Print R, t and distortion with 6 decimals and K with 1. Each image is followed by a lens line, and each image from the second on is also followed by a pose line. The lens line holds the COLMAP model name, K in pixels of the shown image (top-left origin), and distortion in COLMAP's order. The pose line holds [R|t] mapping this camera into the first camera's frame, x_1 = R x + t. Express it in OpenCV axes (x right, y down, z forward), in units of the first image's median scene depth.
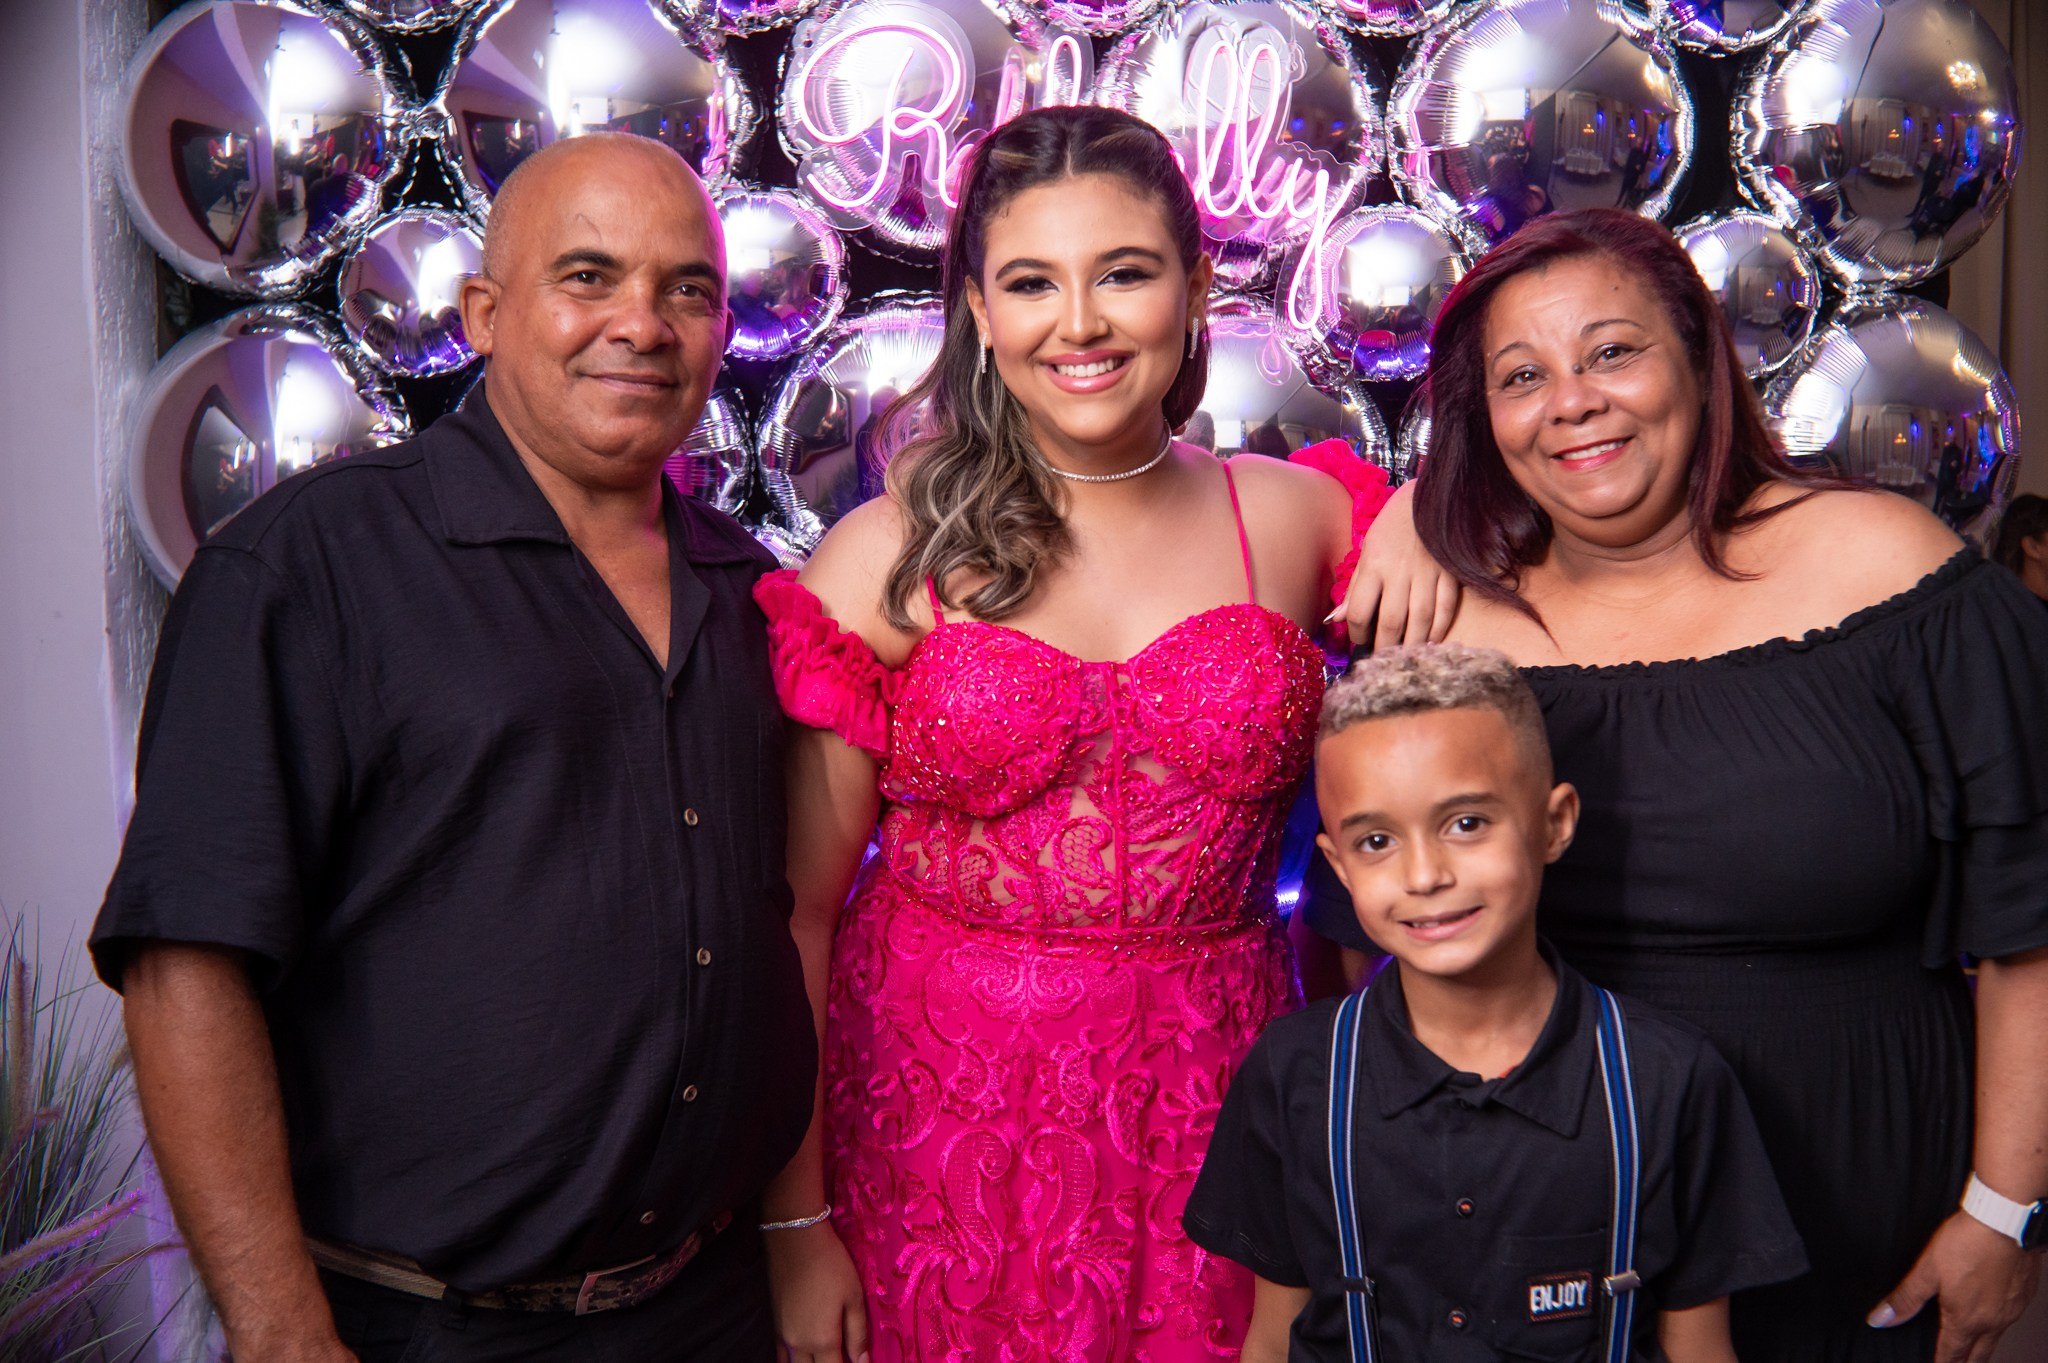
lens RADIAL K [[2150.5, 0, 1008.4], [0, 2150.5, 683.3], [0, 0, 1]] dist [-0.106815, 0.000000]
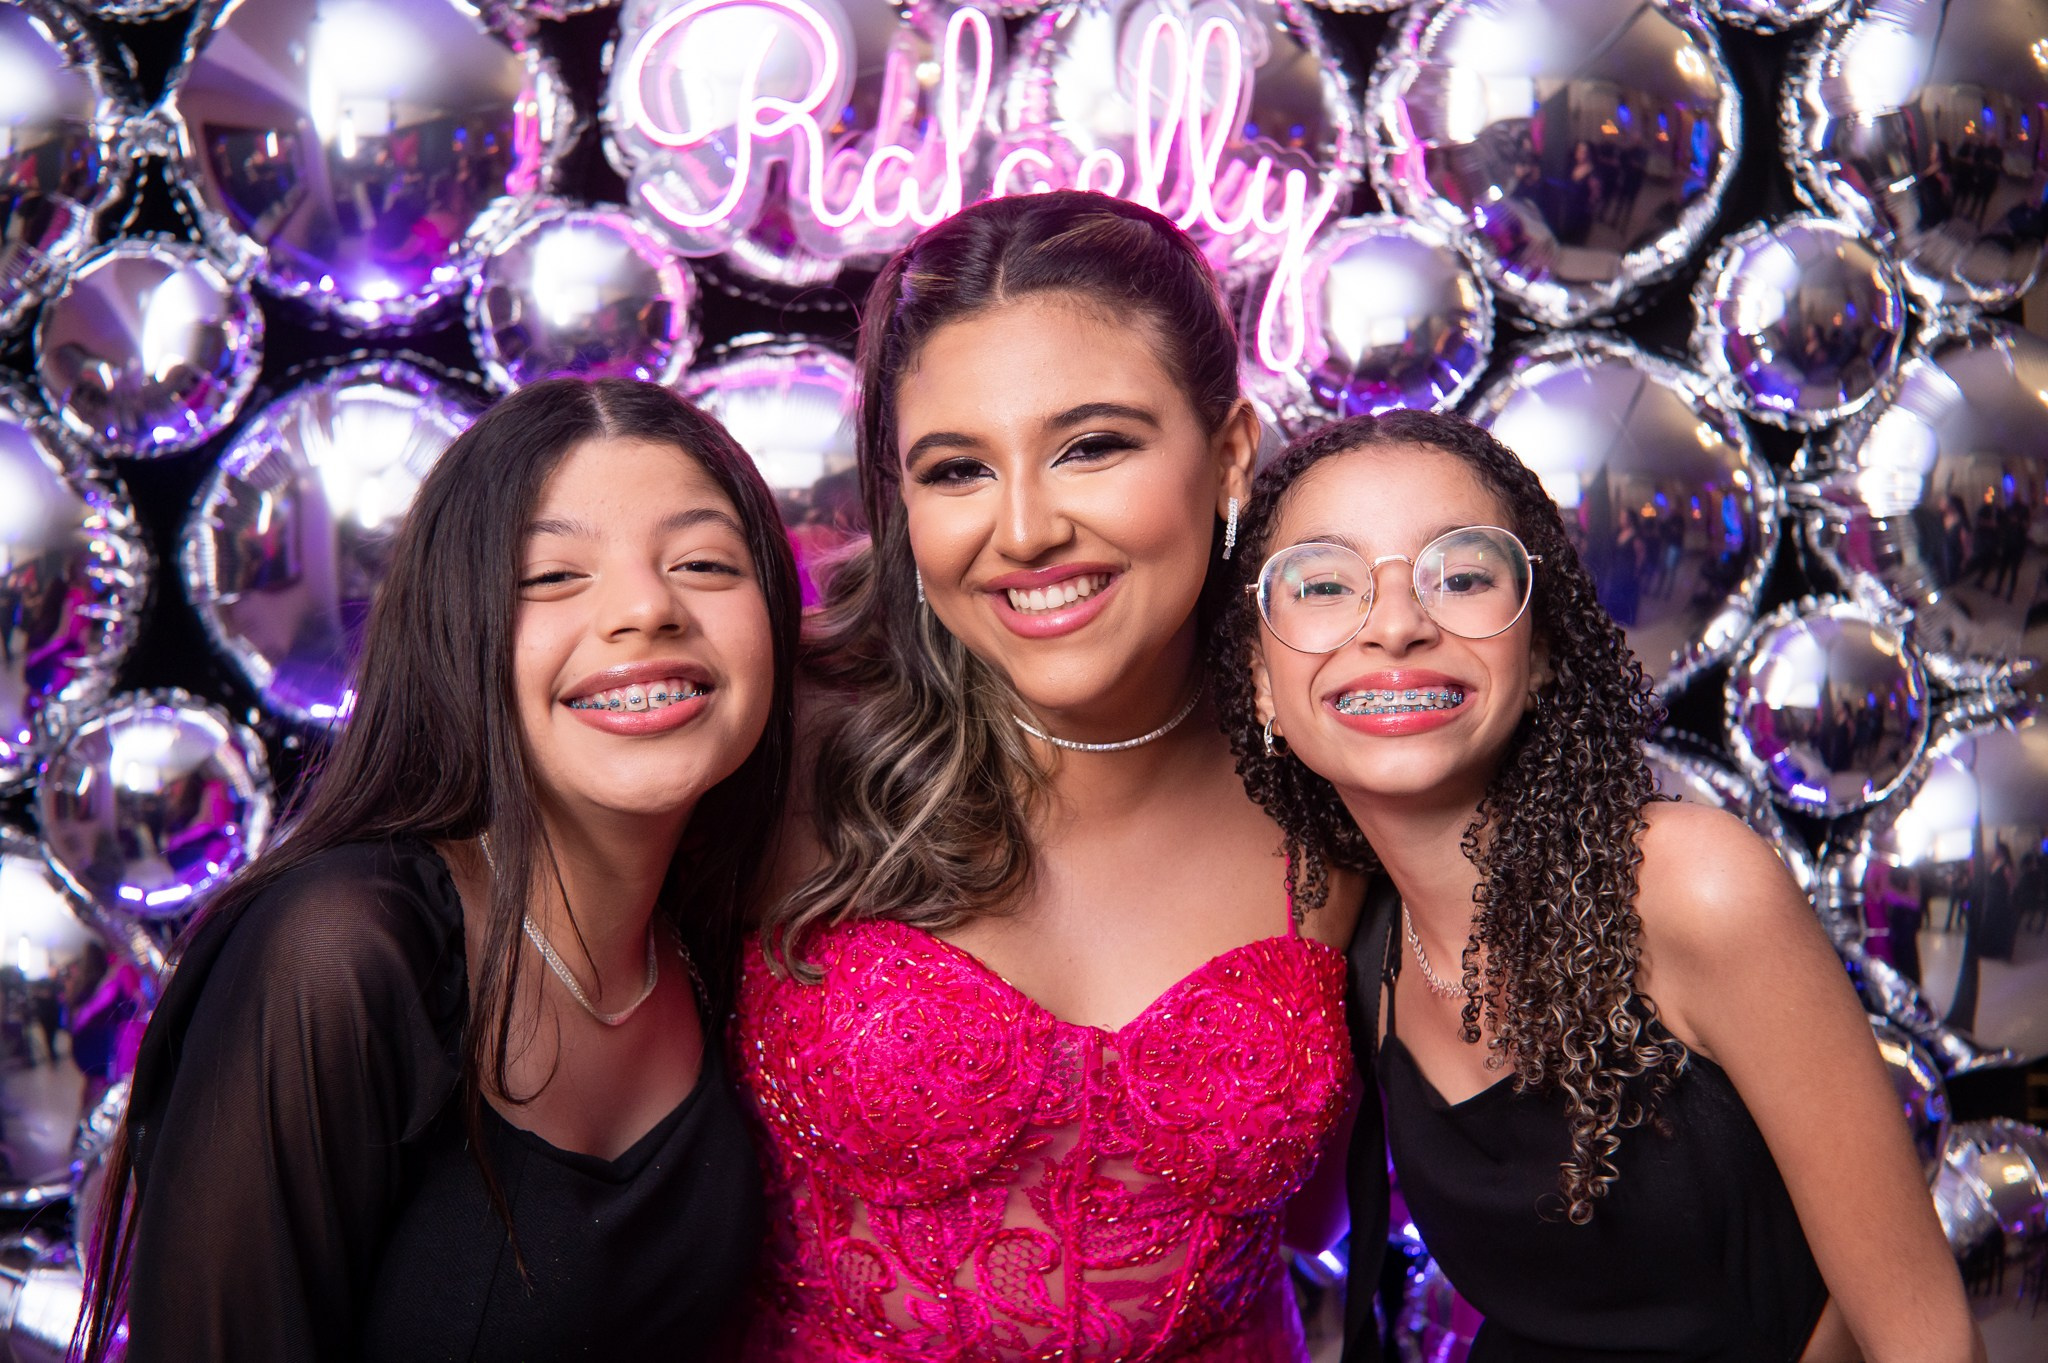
lens RADIAL K [[2150.5, 0, 1023.8], [0, 2150.5, 658.3], [0, 0, 1]] dist [-0.106815, 0.000000]
pose [[0.996951, -0.028076, 0.072801, -0.016653], [0.033715, 0.996427, -0.077436, -0.001422], [-0.070367, 0.079654, 0.994336, 0.224137]]
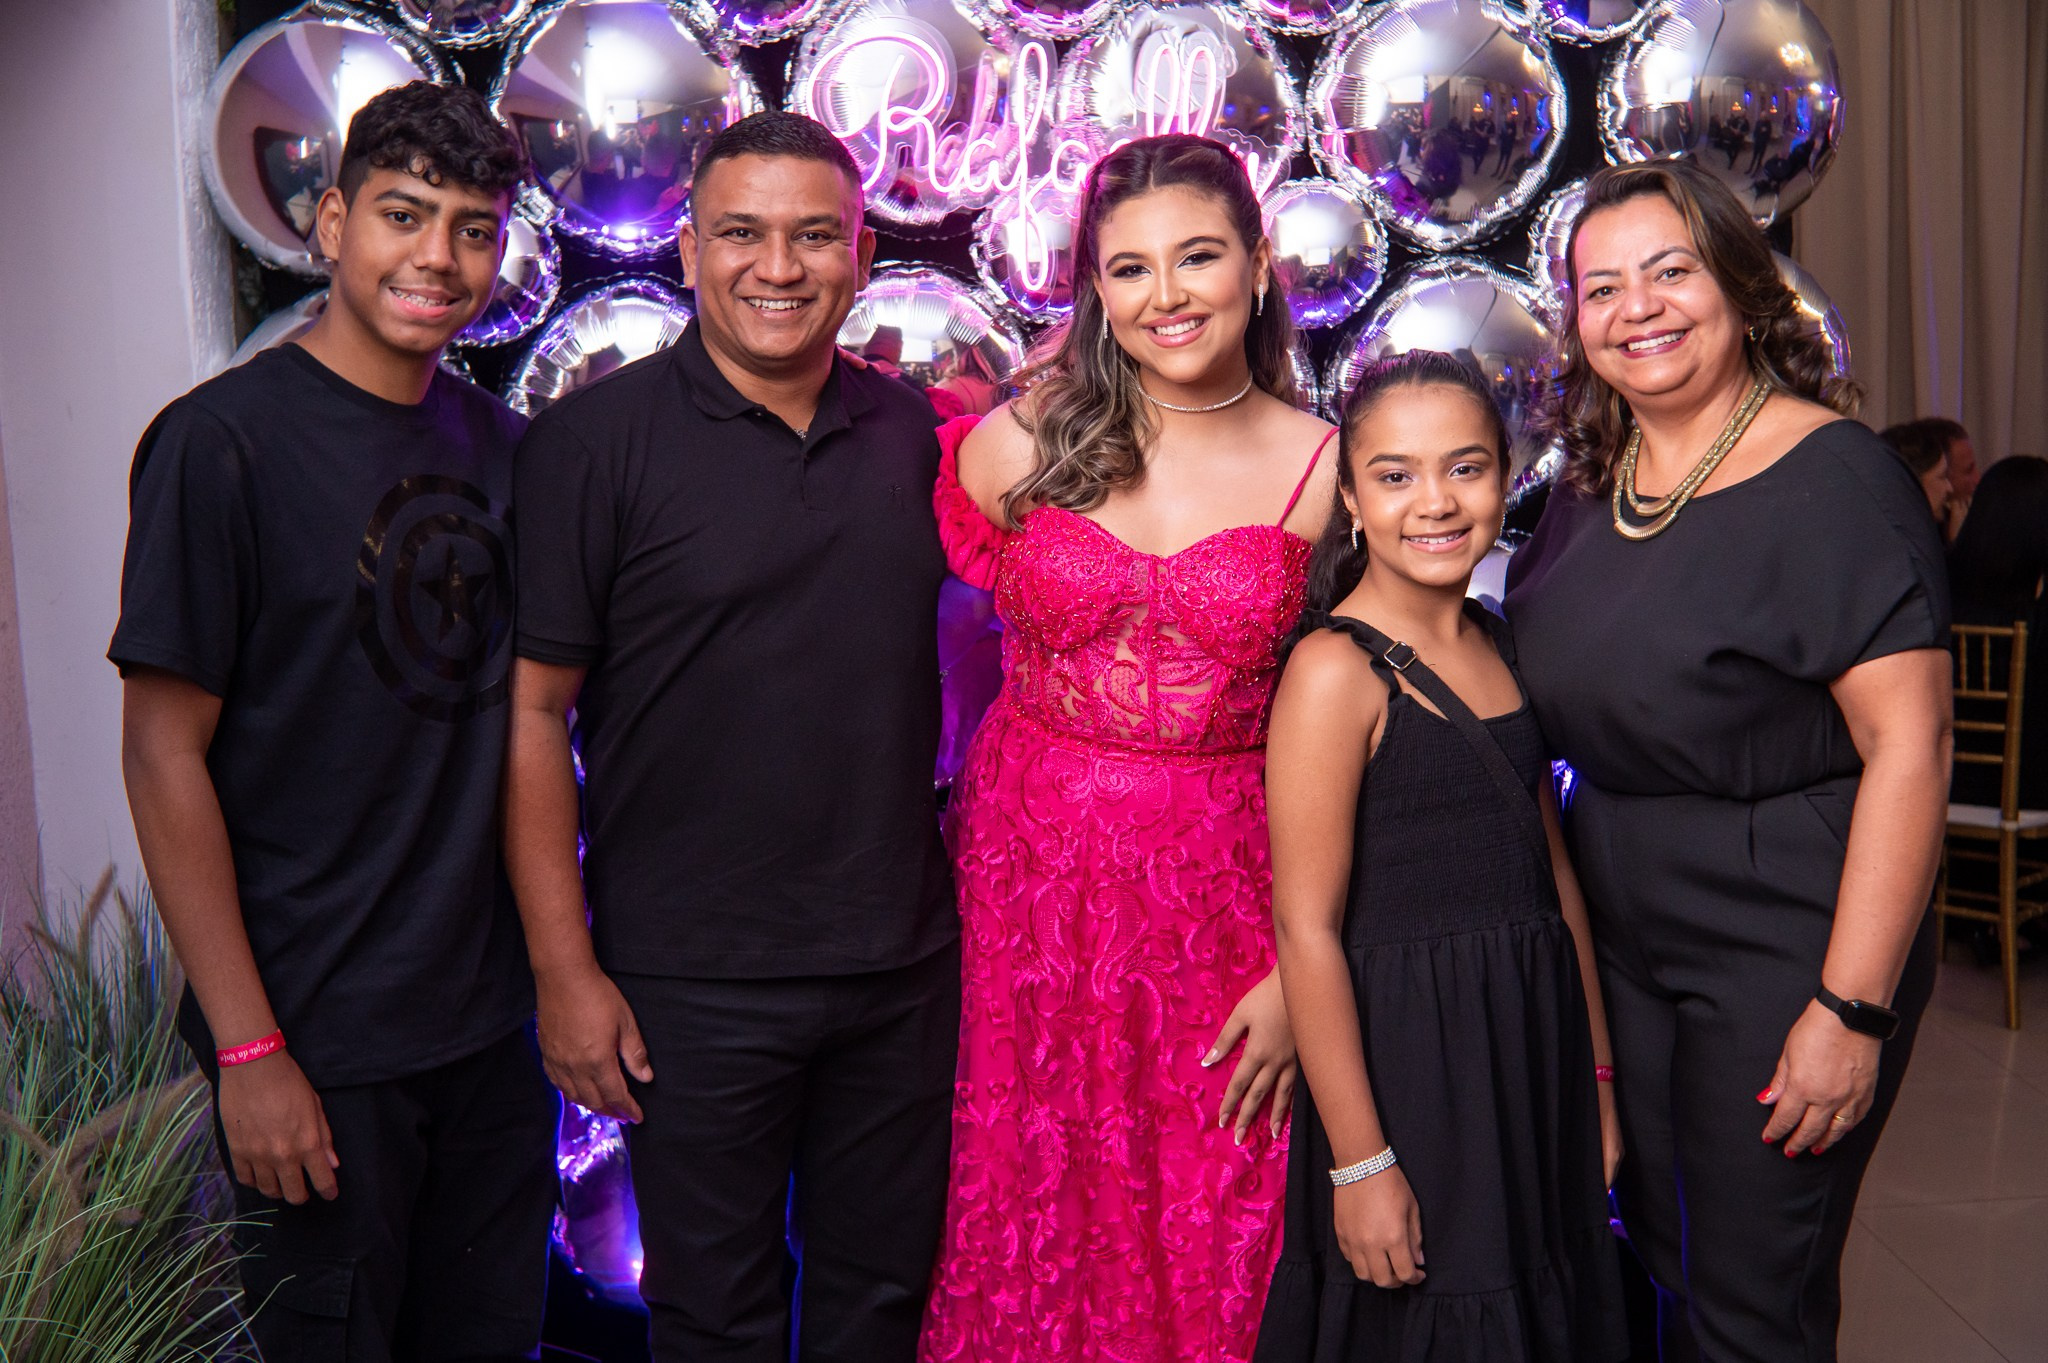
lens RADIAL K [[2150.5, 0, 1027.5], [0, 2150.5, 654.1], [0, 0, 1]] dist [-0.106815, 0.000000]
pose [[0.998351, -0.031885, 0.047744, -0.041949], [0.031382, 0.999444, 0.011229, 0.019414], [-0.048076, -0.009713, 0.998796, -0.171323]]
